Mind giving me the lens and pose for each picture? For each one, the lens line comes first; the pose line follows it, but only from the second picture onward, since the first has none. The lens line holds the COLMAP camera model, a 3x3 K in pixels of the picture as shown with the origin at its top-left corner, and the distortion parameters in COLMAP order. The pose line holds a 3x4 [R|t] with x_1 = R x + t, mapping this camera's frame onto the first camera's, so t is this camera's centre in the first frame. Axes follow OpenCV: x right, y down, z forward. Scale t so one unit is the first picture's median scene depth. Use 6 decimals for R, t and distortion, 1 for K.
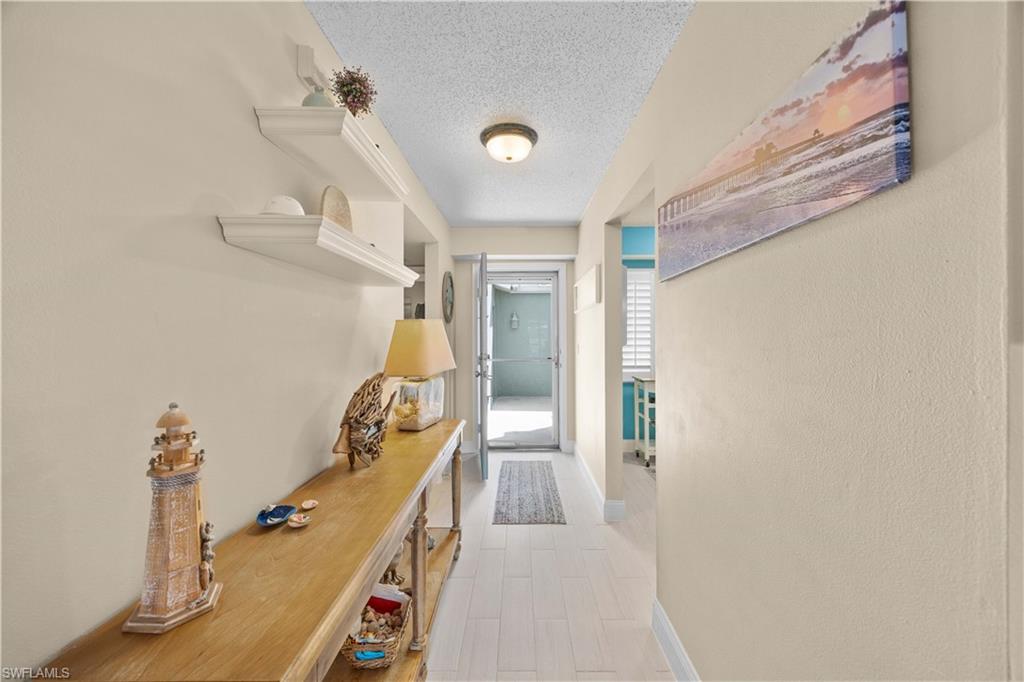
lens RADIAL K [[389.8, 0, 521.4], [0, 389.8, 340.7], [0, 0, 1]] dist [-0.000889, 0.000068]
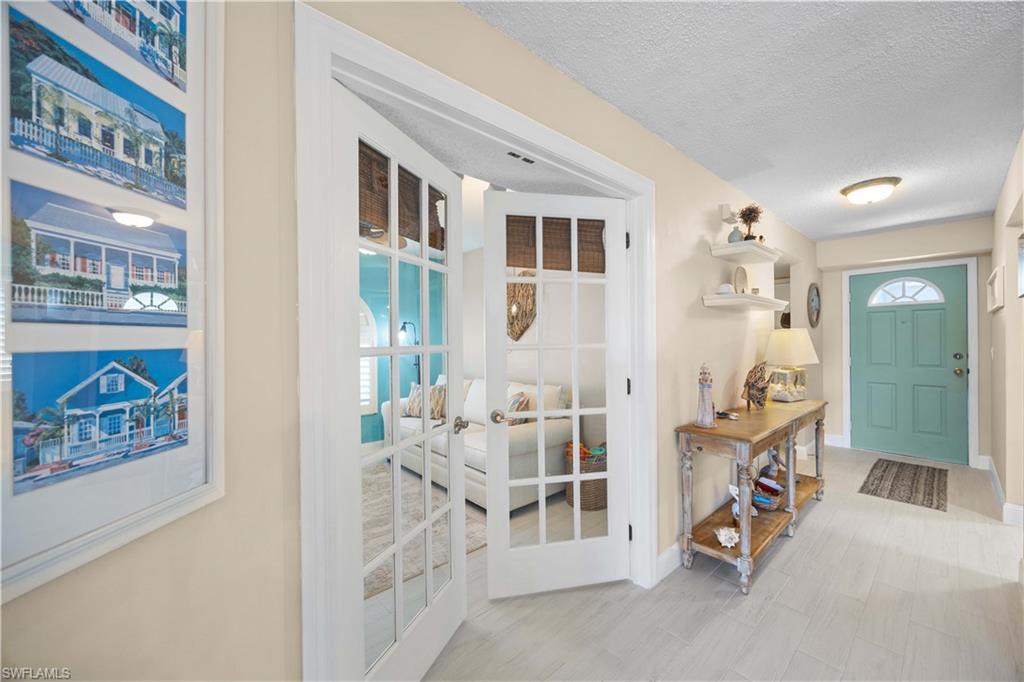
lens RADIAL K [[389.8, 0, 521.4], [0, 389.8, 340.7], [0, 0, 1]] dist [-0.000889, 0.000068]
pose [[0.666596, -0.004192, -0.745407, 0.162041], [0.000693, 0.999987, -0.005003, -0.002811], [0.745419, 0.002818, 0.666591, -0.721325]]
